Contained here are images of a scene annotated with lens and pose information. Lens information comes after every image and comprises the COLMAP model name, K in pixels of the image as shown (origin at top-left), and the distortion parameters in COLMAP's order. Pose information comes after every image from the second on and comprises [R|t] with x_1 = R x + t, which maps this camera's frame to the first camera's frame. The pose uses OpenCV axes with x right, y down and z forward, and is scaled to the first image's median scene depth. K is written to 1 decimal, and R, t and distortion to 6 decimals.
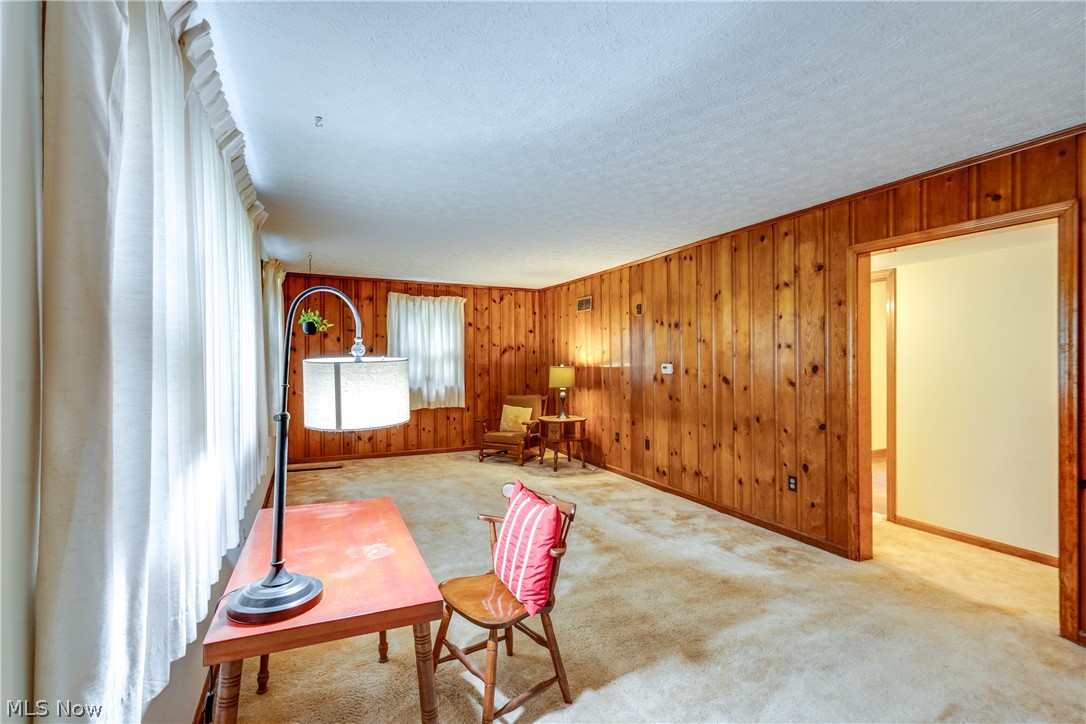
lens RADIAL K [[498.9, 0, 539.1], [0, 498.9, 360.7], [0, 0, 1]] dist [-0.001123, -0.000620]
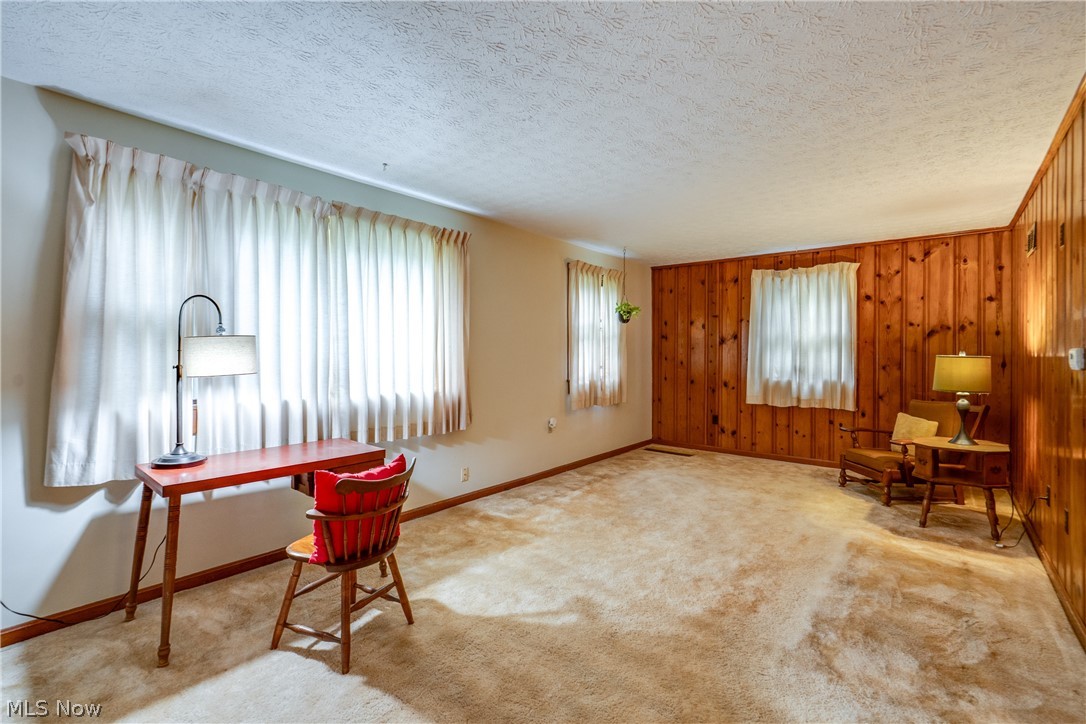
lens RADIAL K [[498.9, 0, 534.6], [0, 498.9, 357.3], [0, 0, 1]] dist [-0.001123, -0.000620]
pose [[0.421394, 0.011577, -0.906804, 0.427277], [-0.003605, 0.999932, 0.011091, 0.010556], [0.906870, -0.001404, 0.421407, 0.351280]]
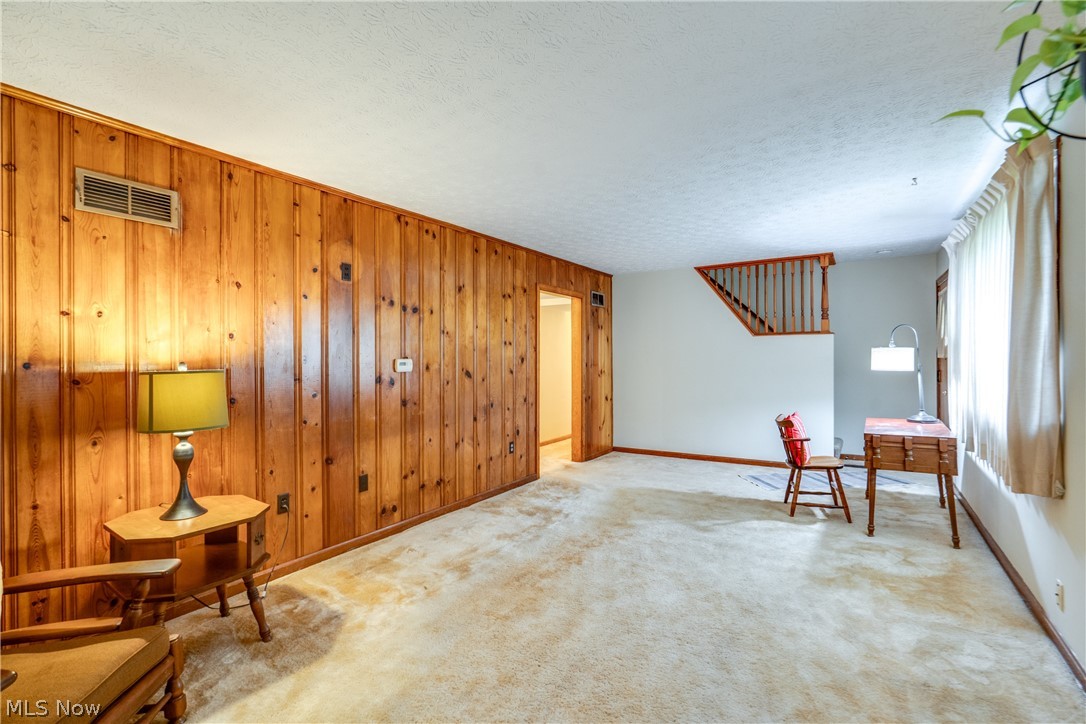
lens RADIAL K [[498.9, 0, 549.4], [0, 498.9, 363.0], [0, 0, 1]] dist [-0.001123, -0.000620]
pose [[-0.541926, 0.003527, 0.840419, -0.464046], [0.017759, 0.999816, 0.007255, 0.010254], [-0.840239, 0.018857, -0.541889, 1.146905]]
